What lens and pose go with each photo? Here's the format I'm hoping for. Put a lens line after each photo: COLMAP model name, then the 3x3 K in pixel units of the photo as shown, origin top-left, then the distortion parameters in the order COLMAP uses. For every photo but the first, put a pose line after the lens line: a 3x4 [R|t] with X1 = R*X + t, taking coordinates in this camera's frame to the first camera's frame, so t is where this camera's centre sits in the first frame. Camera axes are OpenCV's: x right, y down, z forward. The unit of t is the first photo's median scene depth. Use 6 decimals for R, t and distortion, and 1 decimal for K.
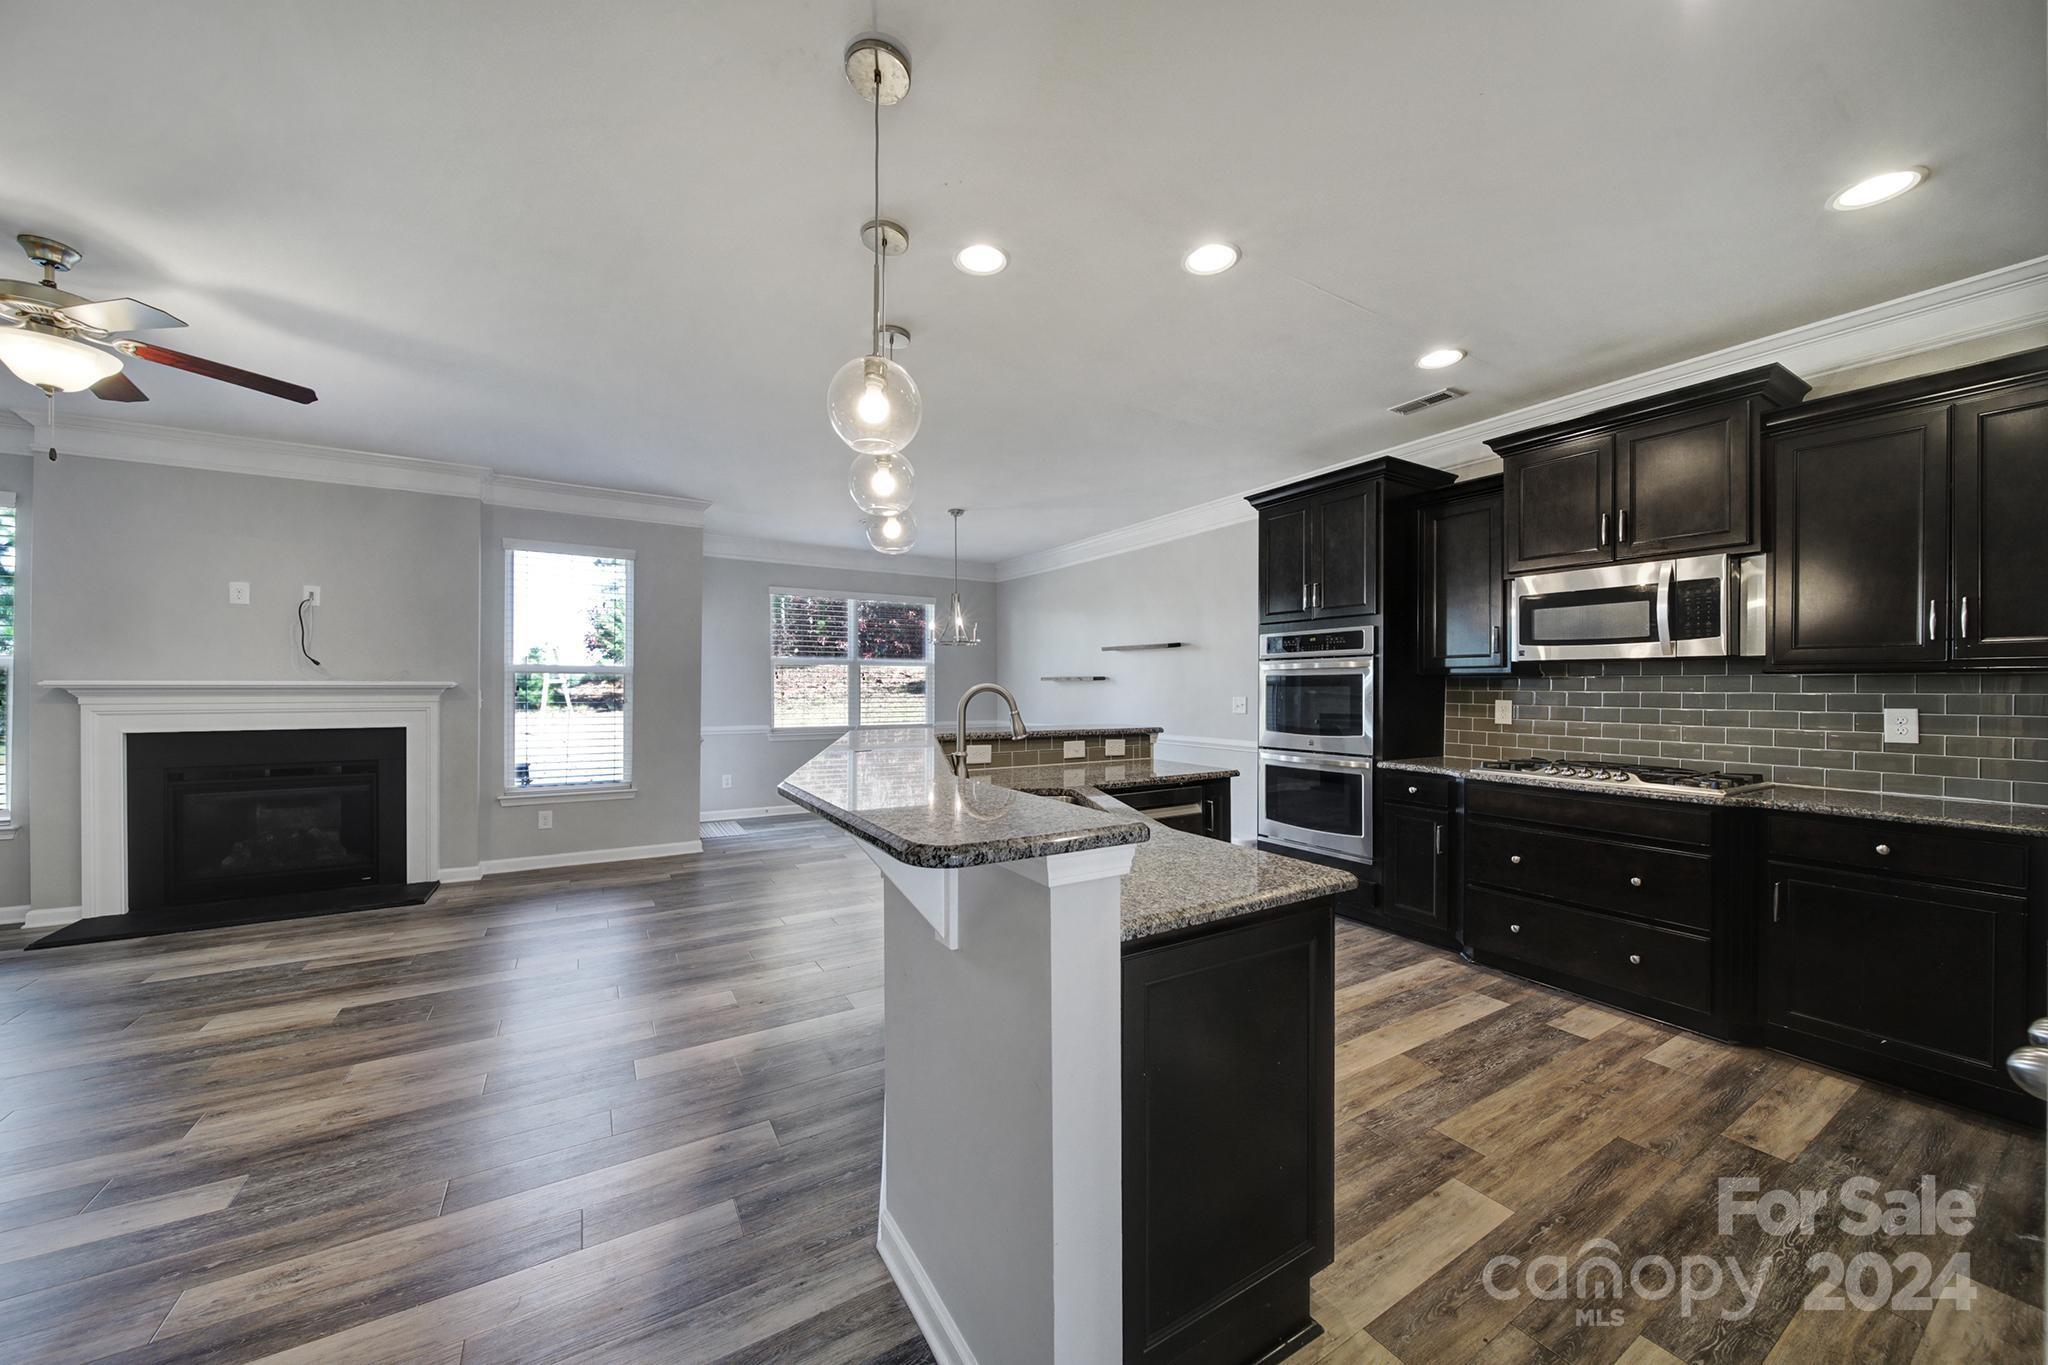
lens RADIAL K [[726.2, 0, 1032.5], [0, 726.2, 689.9], [0, 0, 1]] dist [0.000377, -0.002116]
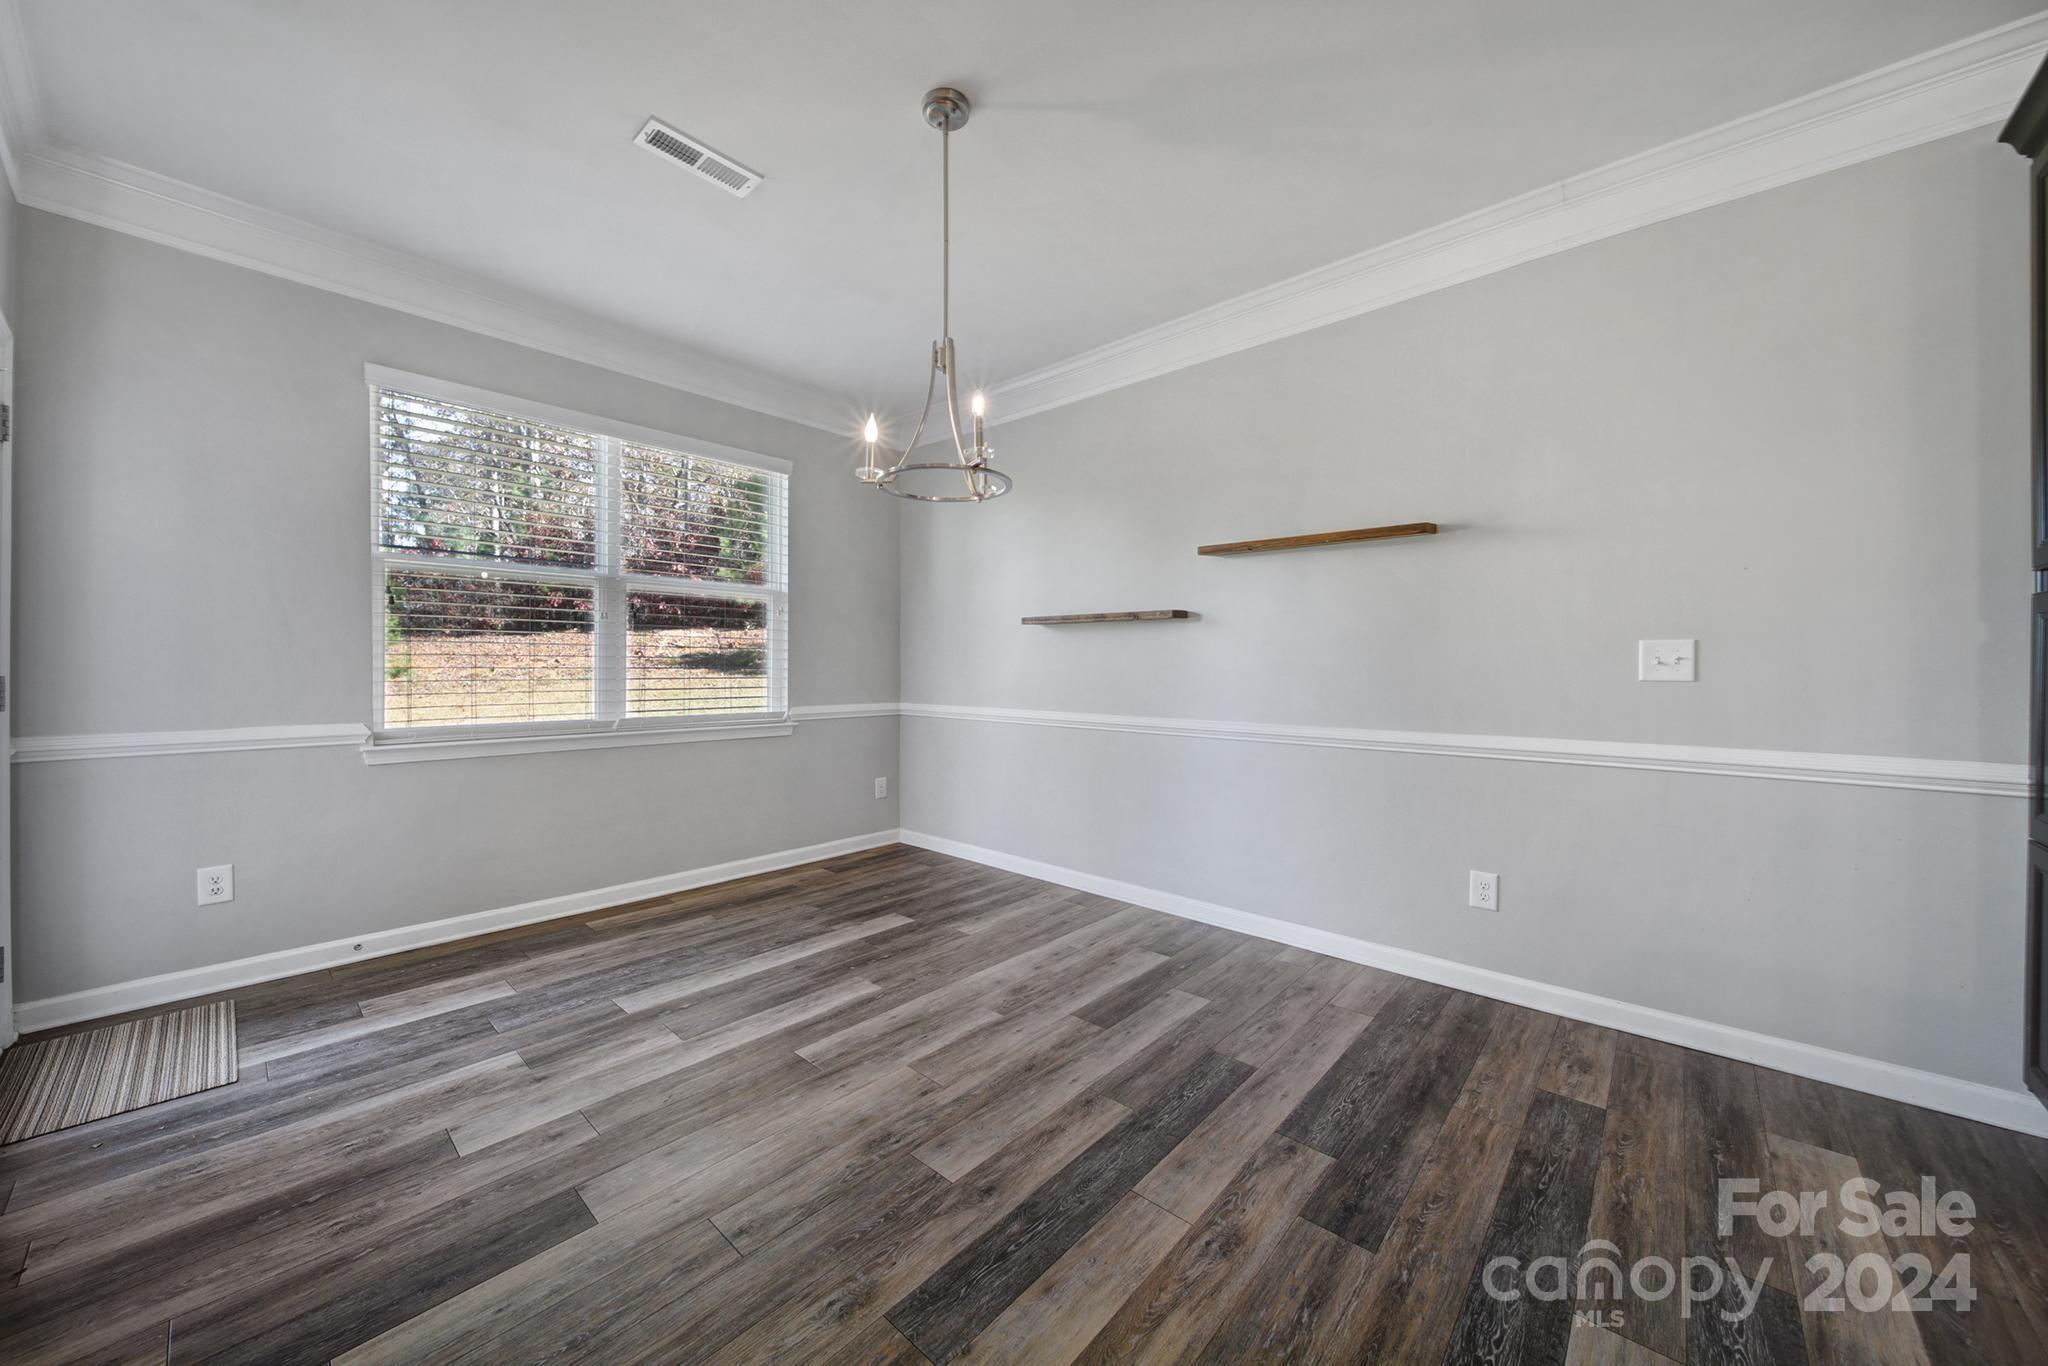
lens RADIAL K [[728.2, 0, 1020.3], [0, 728.2, 665.7], [0, 0, 1]] dist [0.000546, -0.002371]
pose [[0.959867, 0.002704, 0.280443, -0.276272], [-0.000997, 0.999980, -0.006227, 0.040076], [-0.280455, 0.005697, 0.959850, 1.065483]]
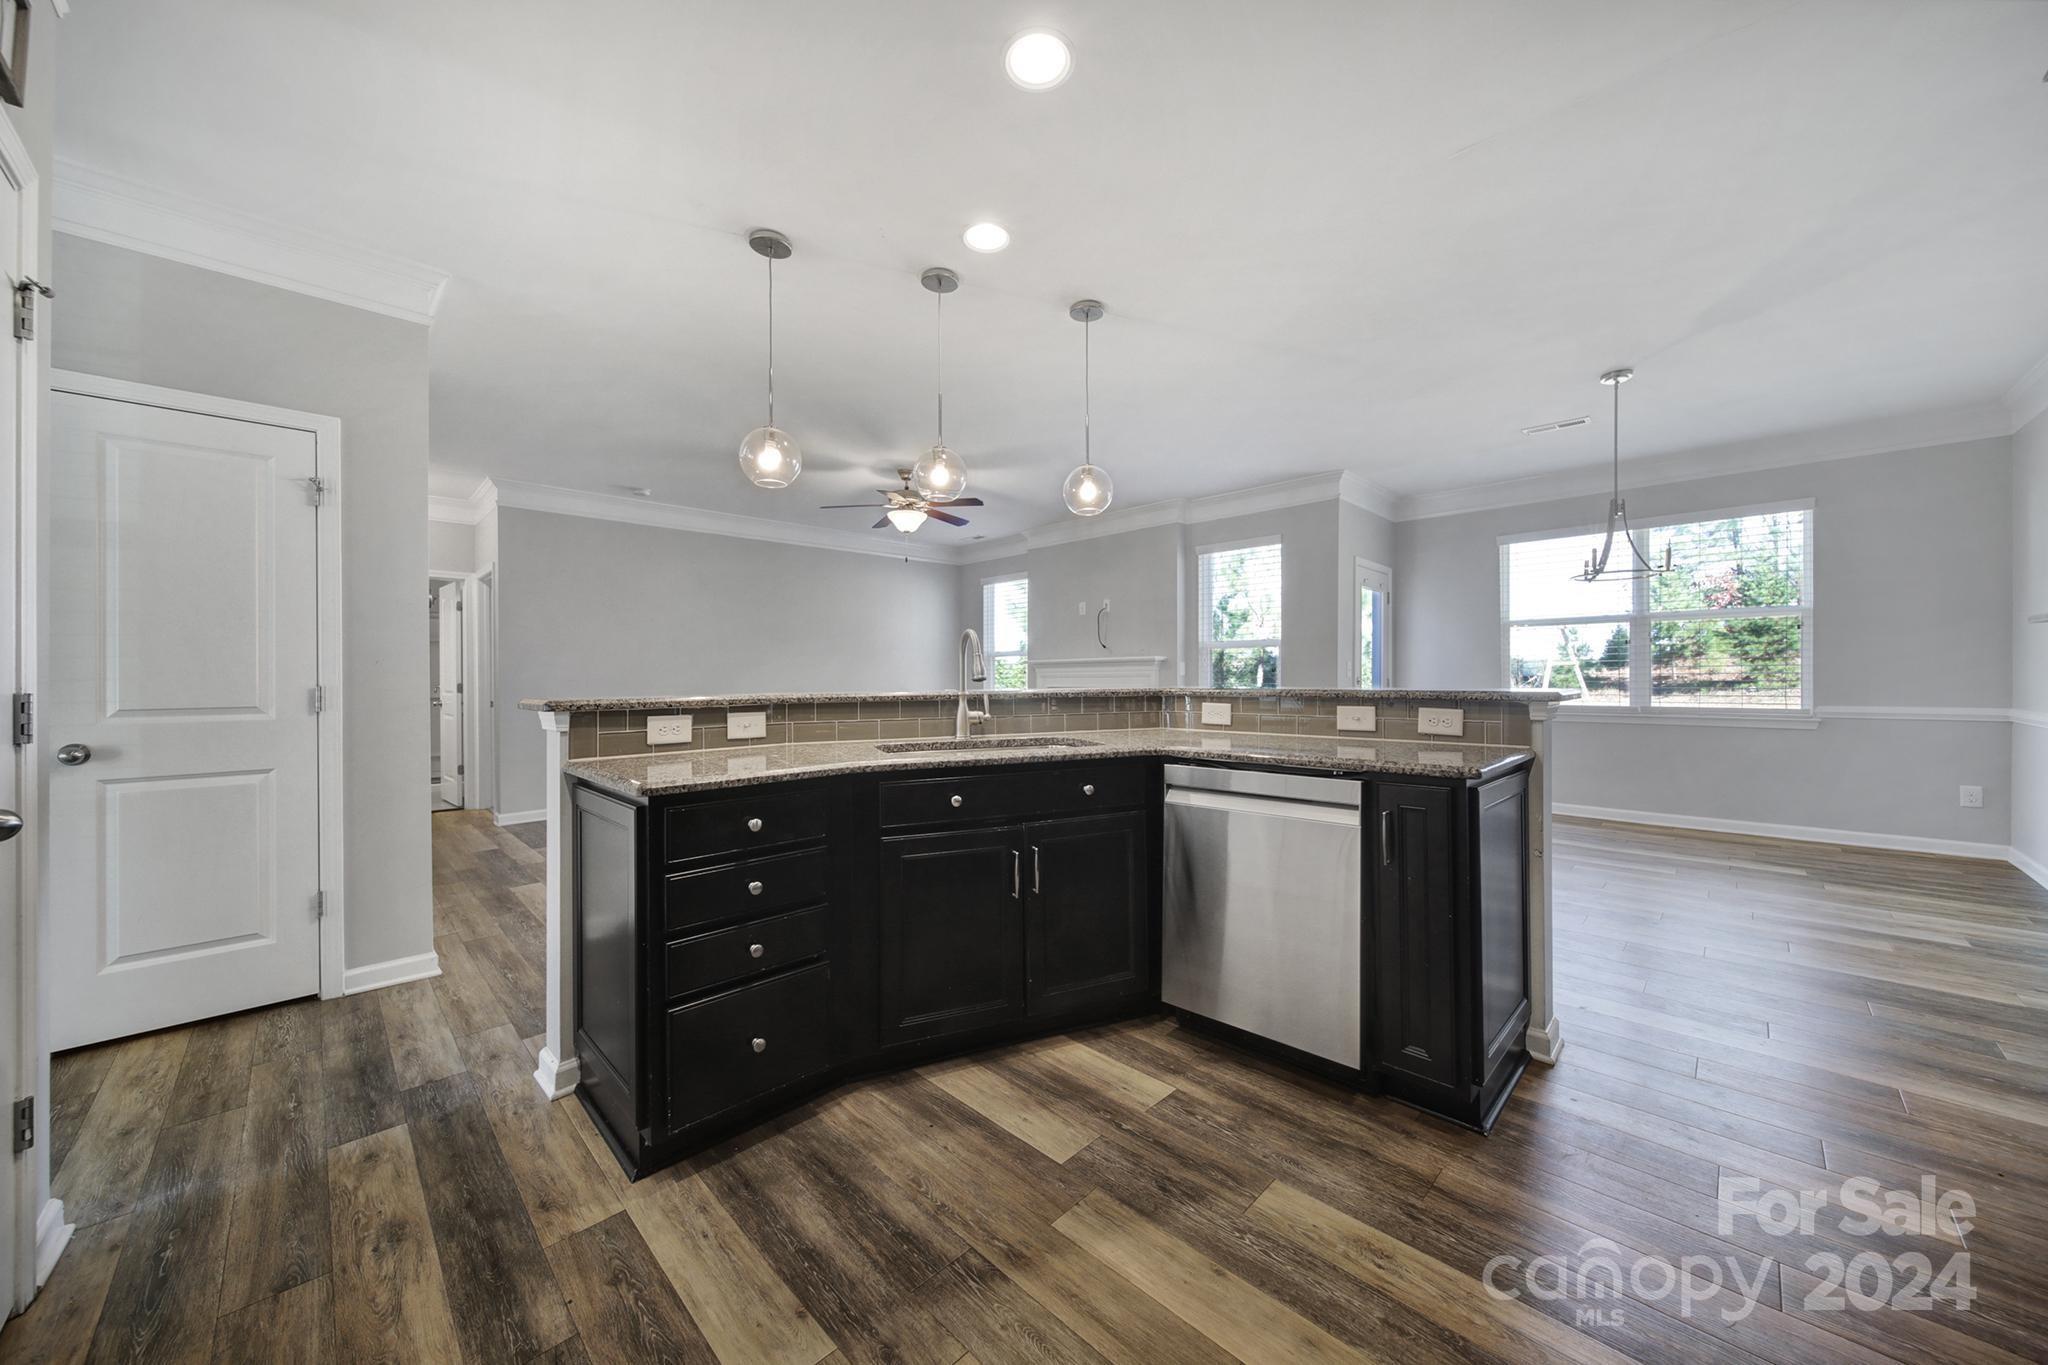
lens RADIAL K [[723.2, 0, 1026.8], [0, 723.2, 674.6], [0, 0, 1]] dist [0.001546, -0.001805]
pose [[0.231159, -0.008635, -0.972878, 0.670214], [0.005726, 0.999955, -0.007515, 0.044431], [0.972899, -0.003834, 0.231198, 0.547061]]
